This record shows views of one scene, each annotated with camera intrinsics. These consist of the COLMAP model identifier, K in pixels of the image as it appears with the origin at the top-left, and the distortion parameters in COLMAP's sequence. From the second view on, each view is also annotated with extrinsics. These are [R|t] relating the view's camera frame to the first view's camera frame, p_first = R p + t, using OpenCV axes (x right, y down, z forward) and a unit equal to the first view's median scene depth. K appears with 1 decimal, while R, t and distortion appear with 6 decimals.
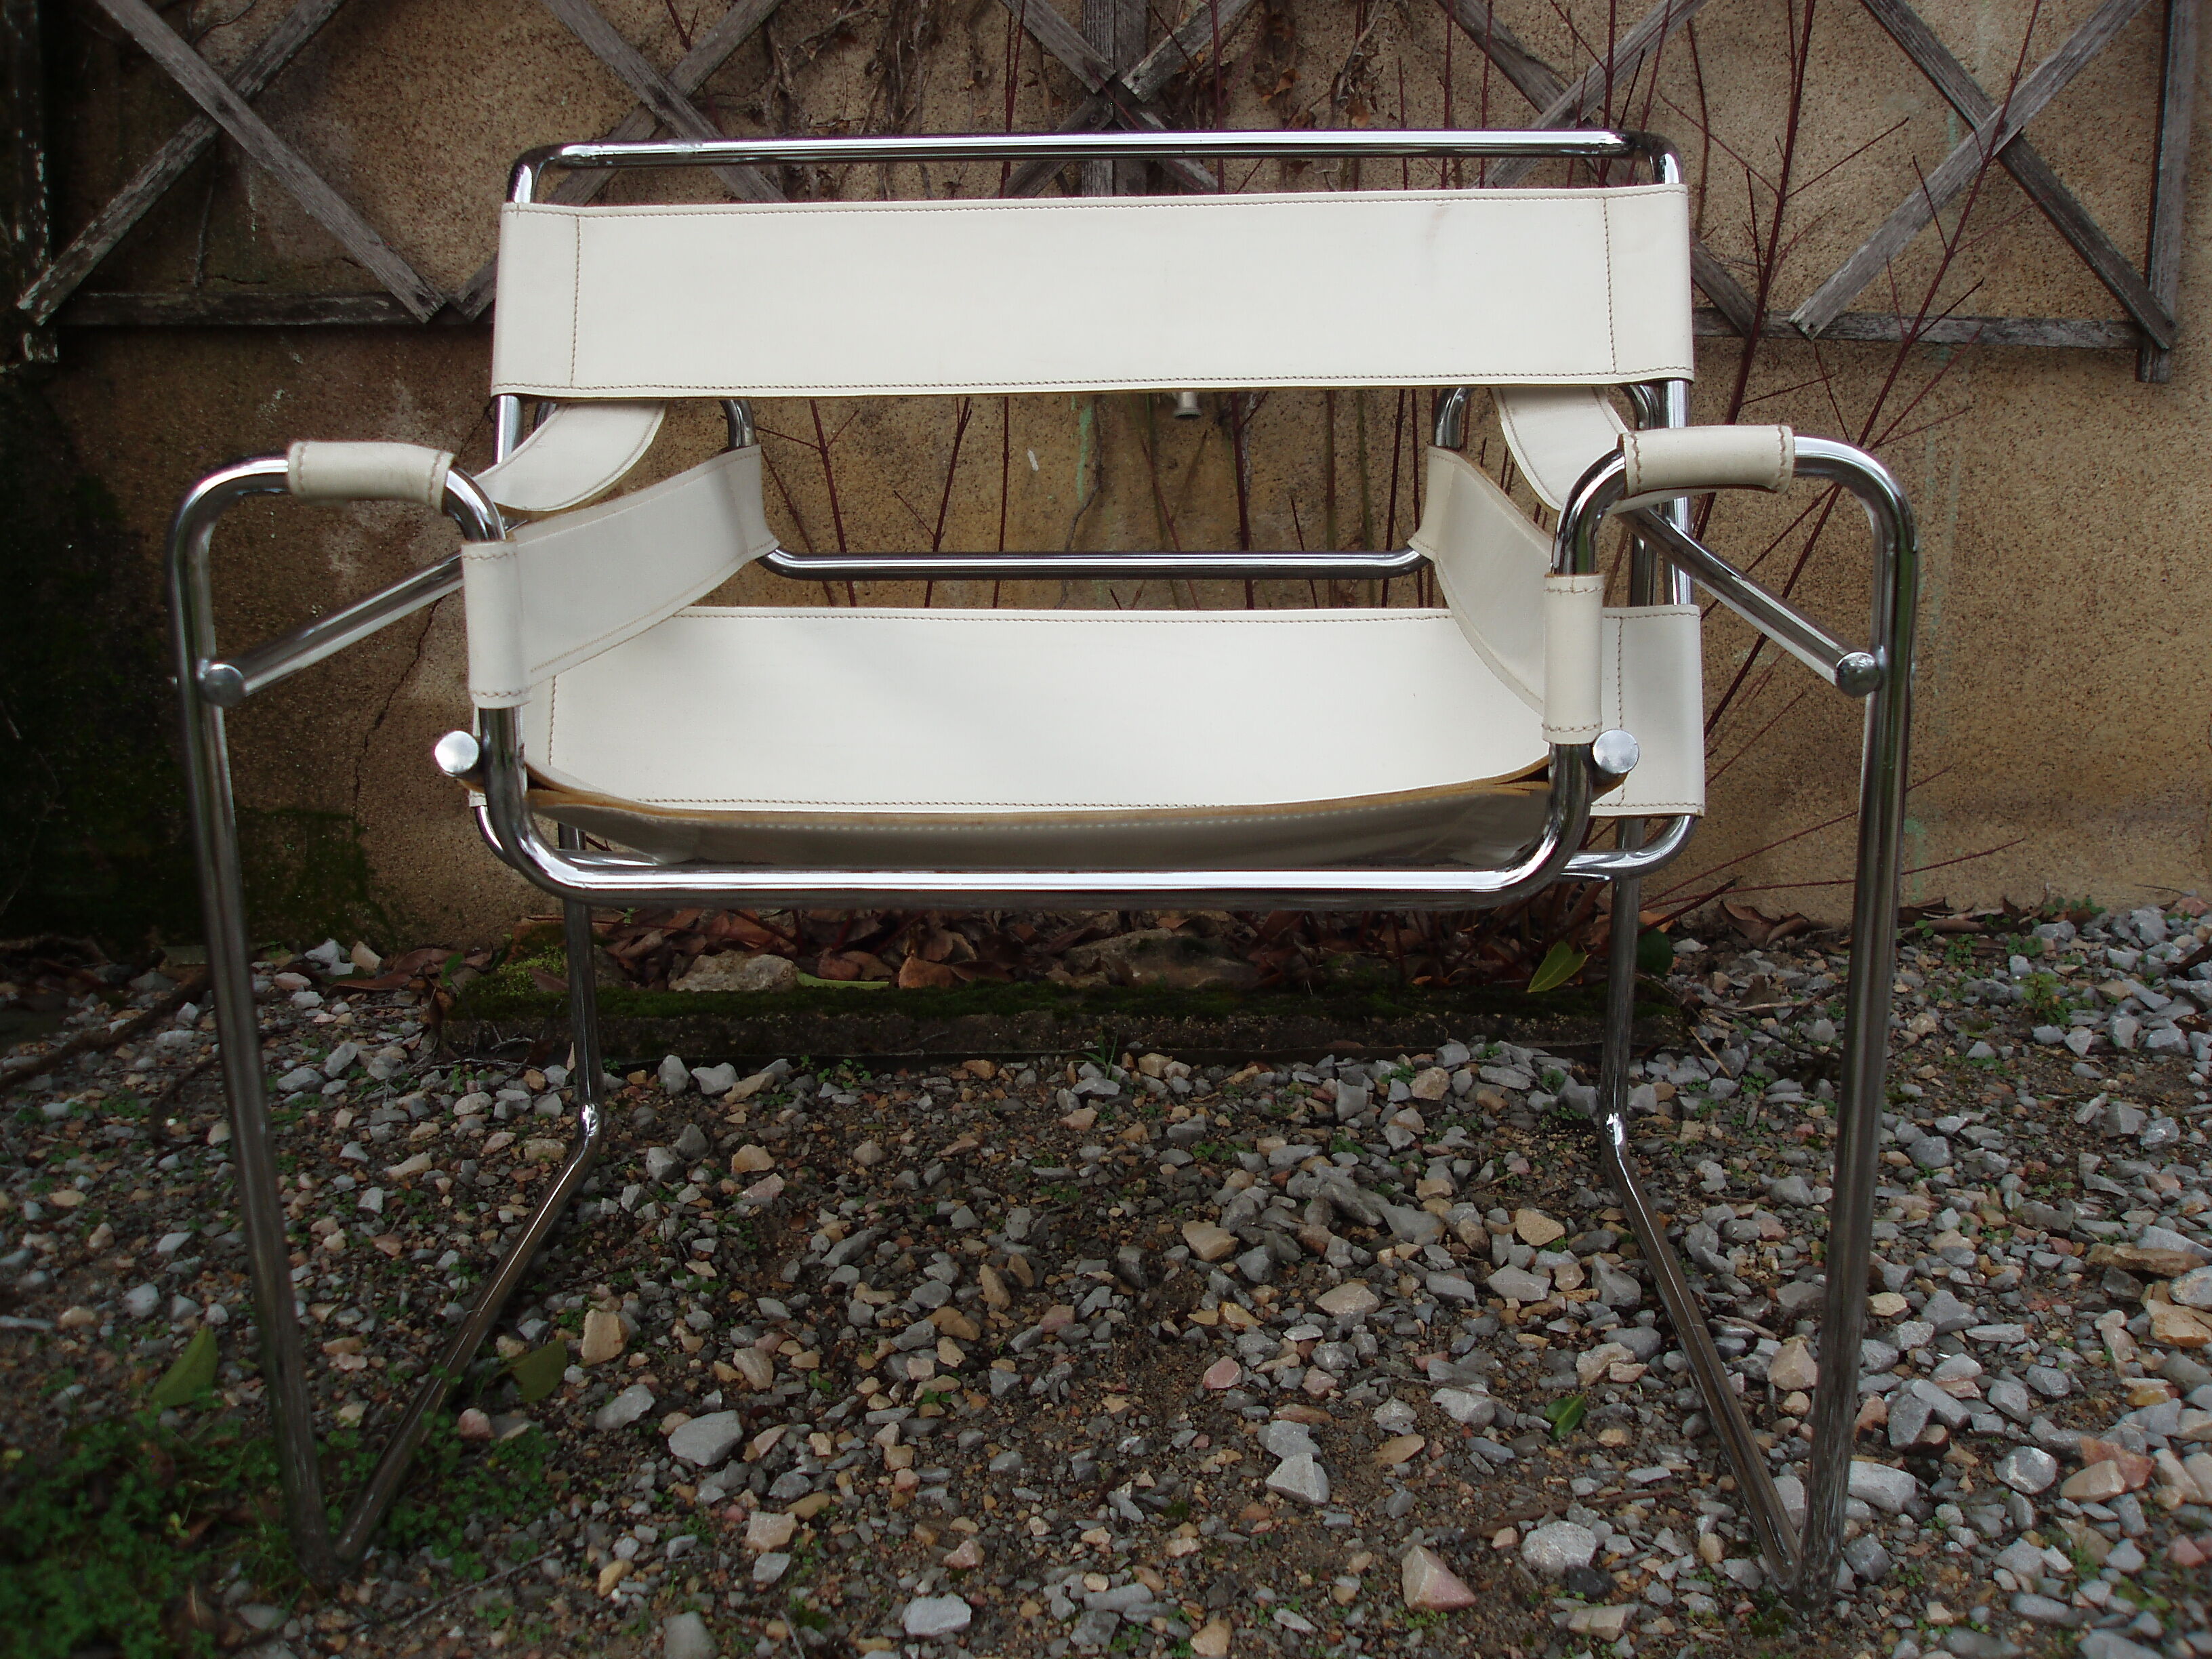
lens RADIAL K [[2485.7, 0, 1097.6], [0, 2485.7, 808.5], [0, 0, 1]] dist [-0.157897, 0.000000]
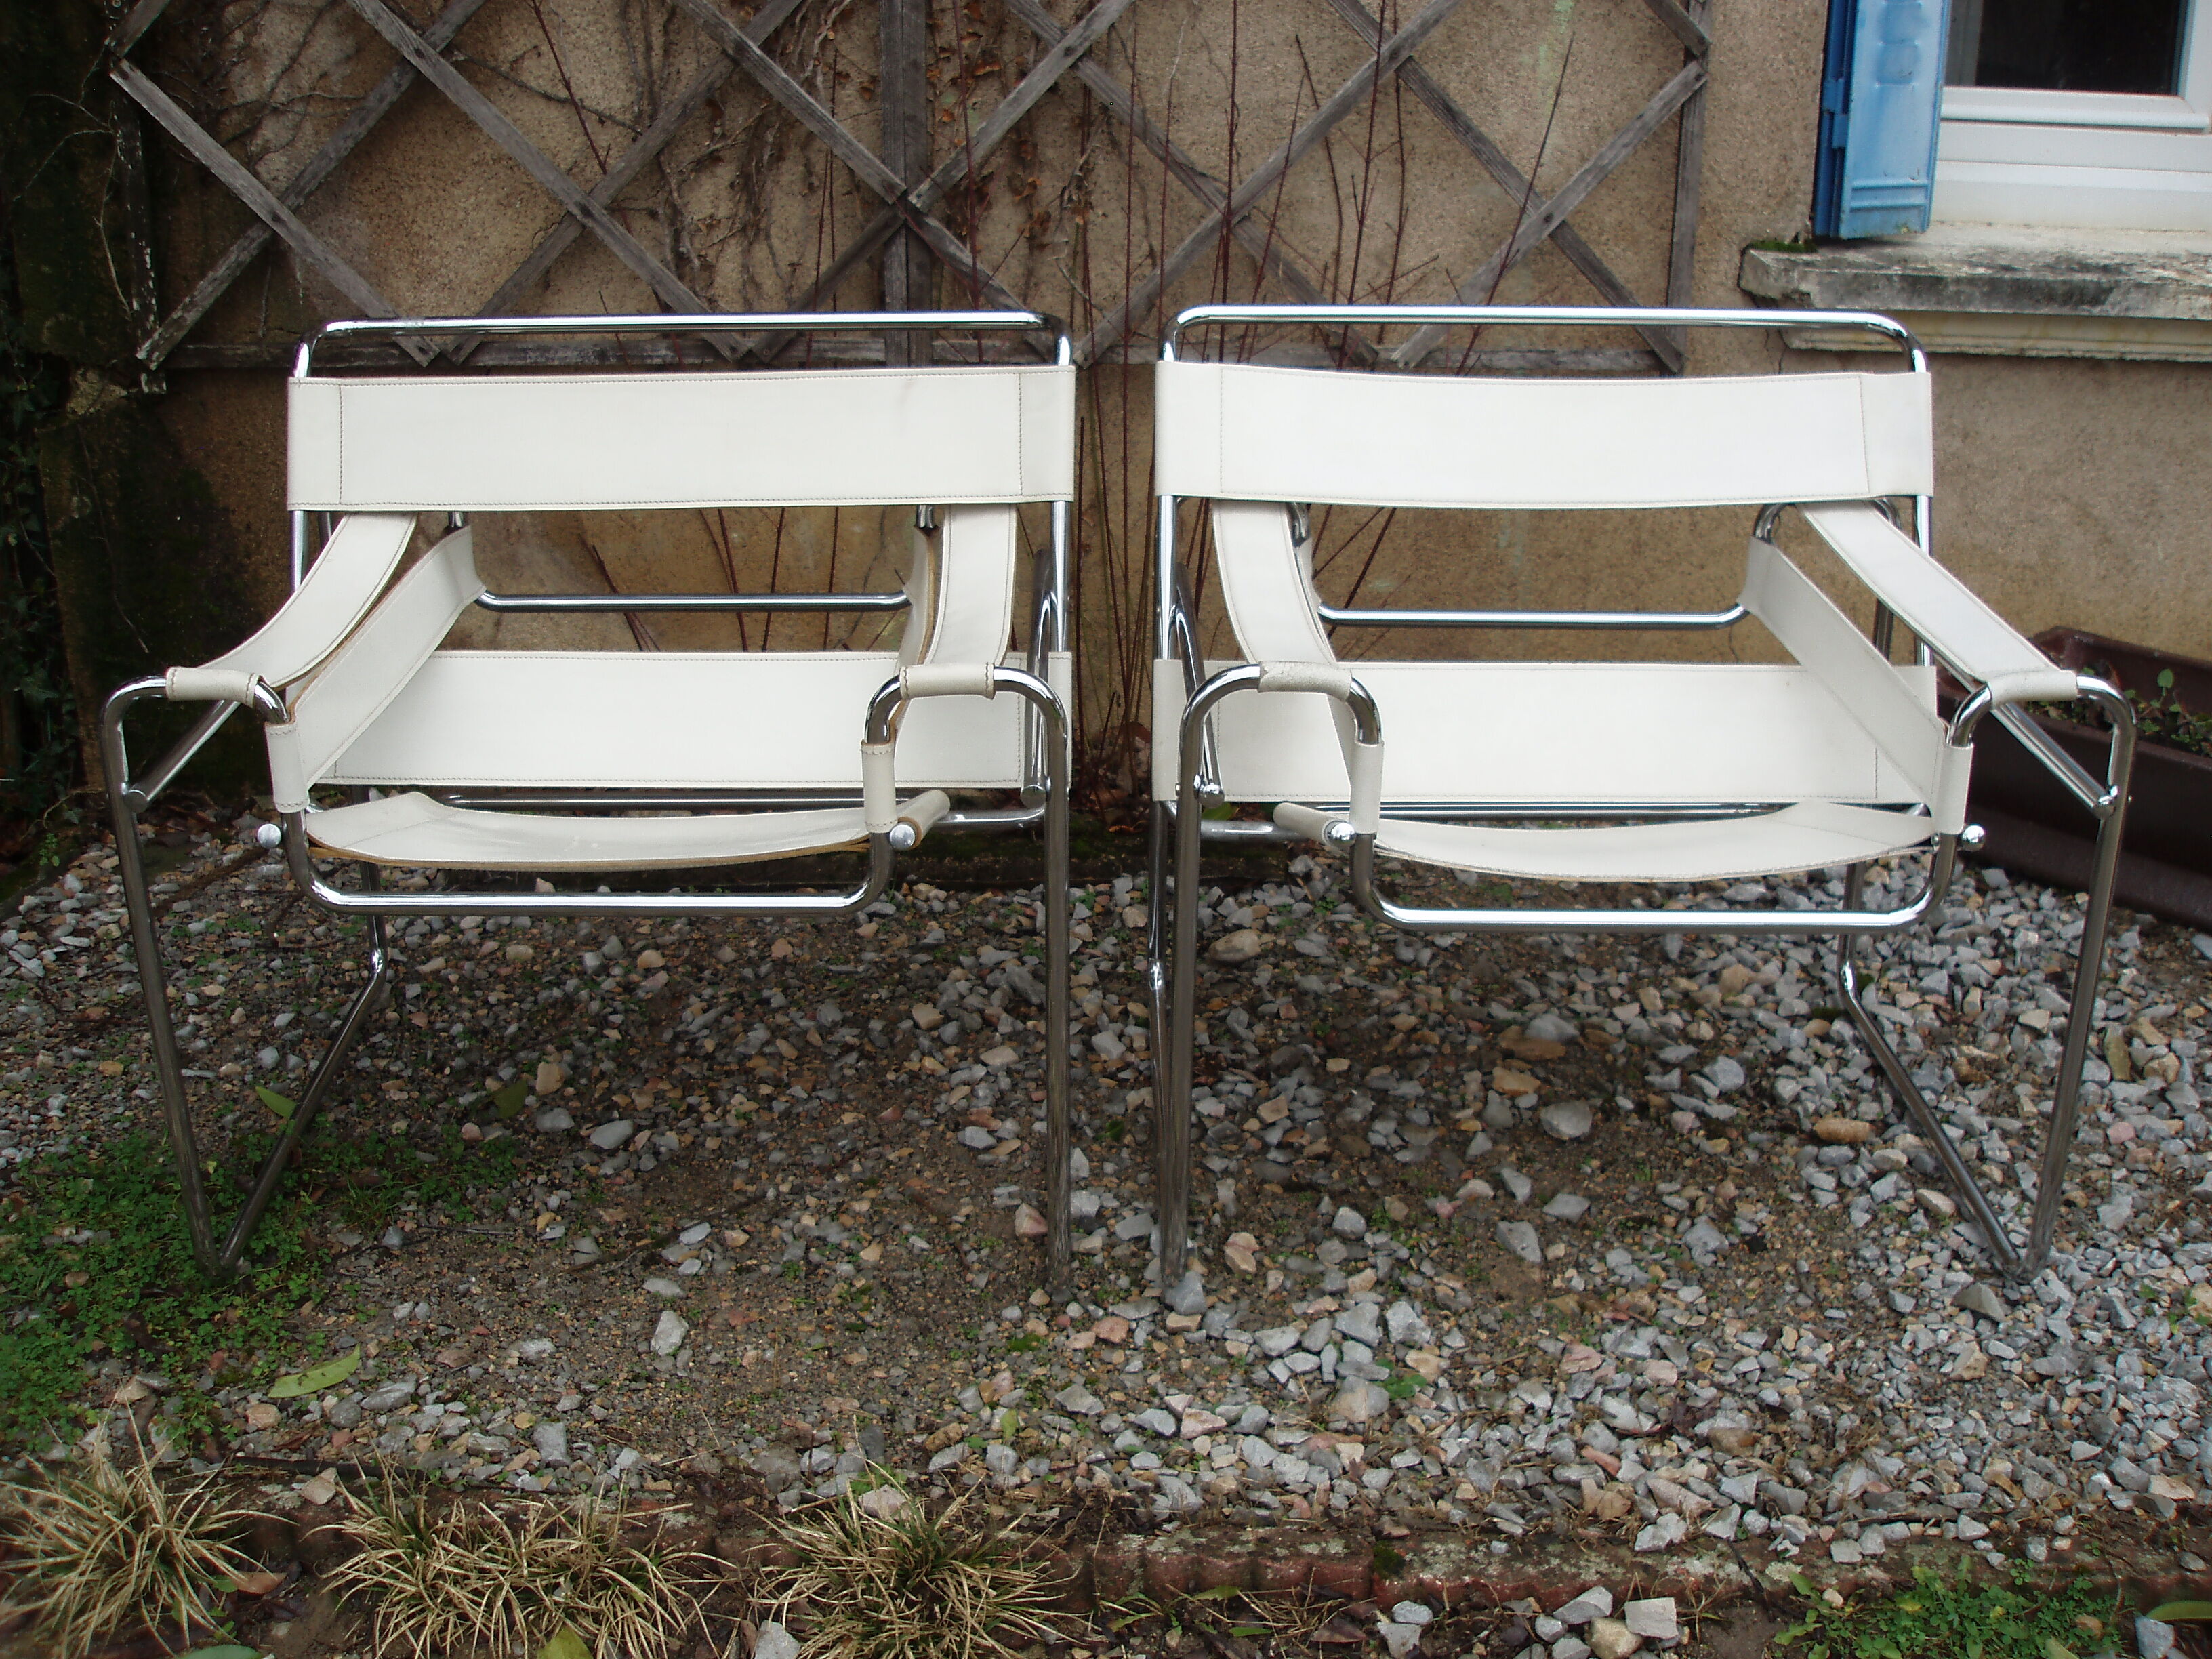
lens RADIAL K [[2485.7, 0, 1104.5], [0, 2485.7, 808.7], [0, 0, 1]] dist [-0.157897, 0.000000]
pose [[0.999973, 0.000132, -0.007391, 0.159552], [0.000791, 0.992181, 0.124801, -0.148380], [0.007350, -0.124803, 0.992154, -0.538316]]
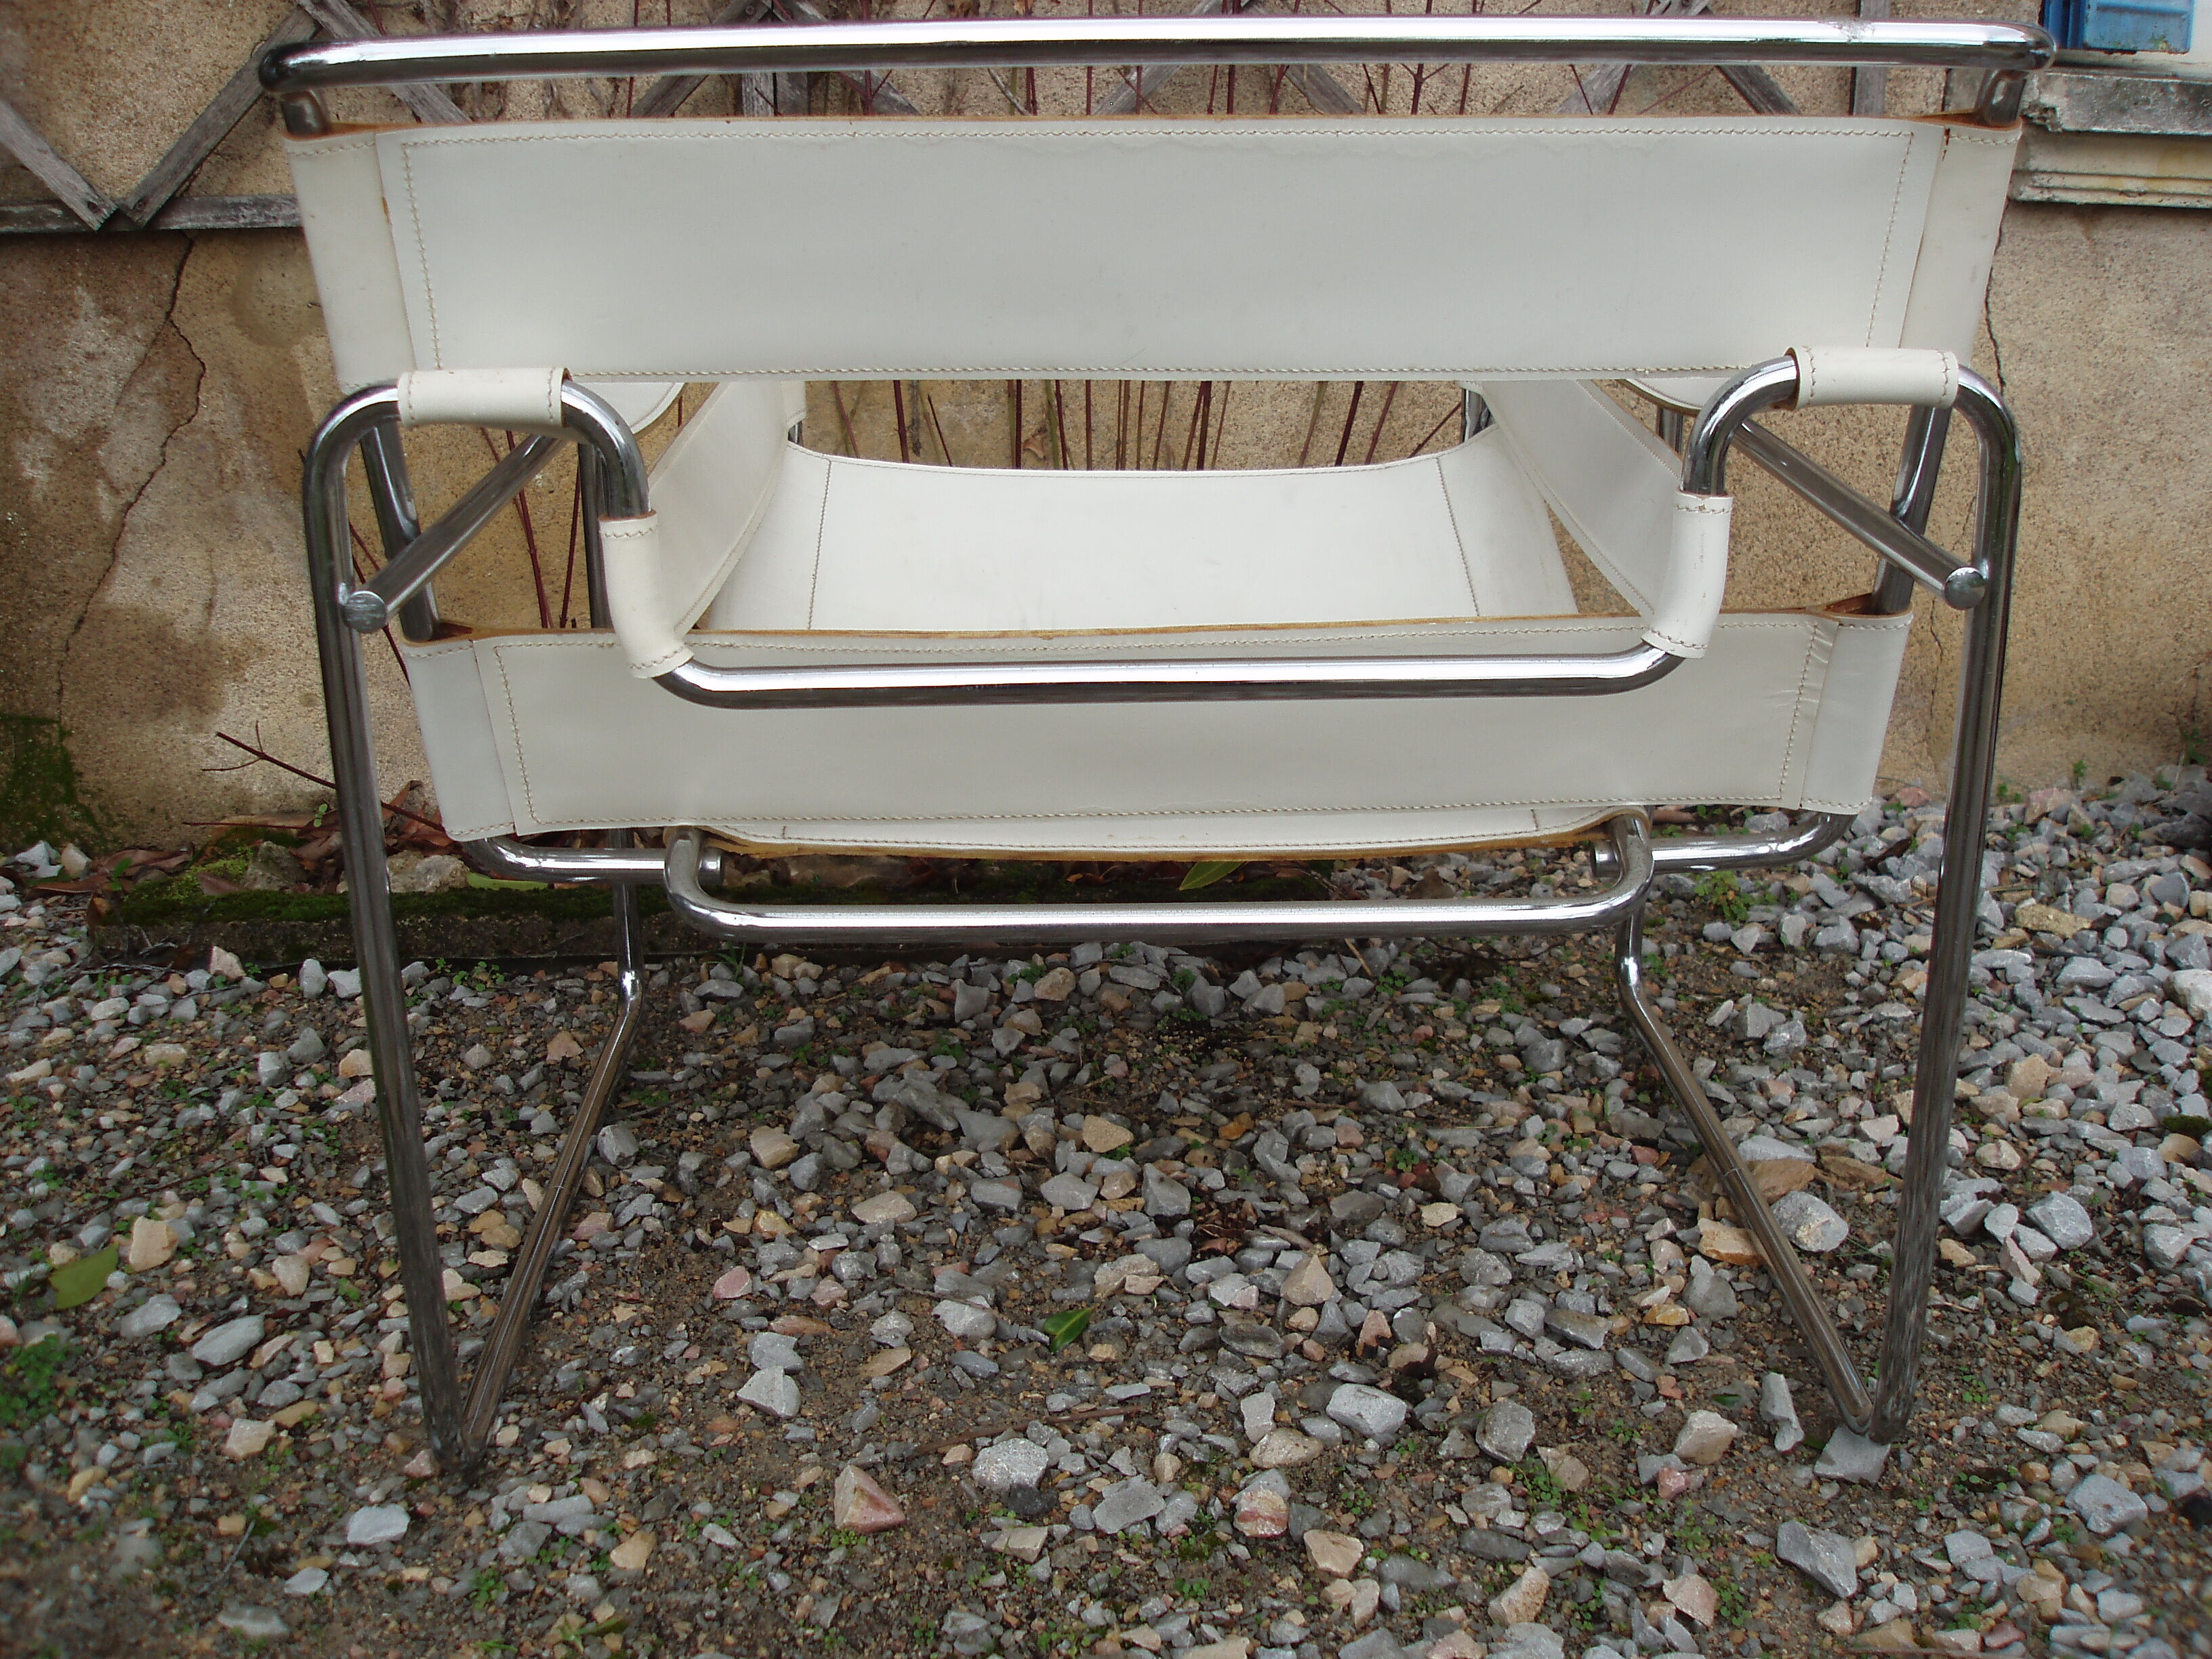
lens RADIAL K [[2485.7, 0, 1098.5], [0, 2485.7, 810.5], [0, 0, 1]] dist [-0.157897, 0.000000]
pose [[0.999973, -0.007272, 0.000570, 0.164398], [0.007230, 0.998479, 0.054664, -0.014248], [-0.000966, -0.054658, 0.998505, 0.005278]]
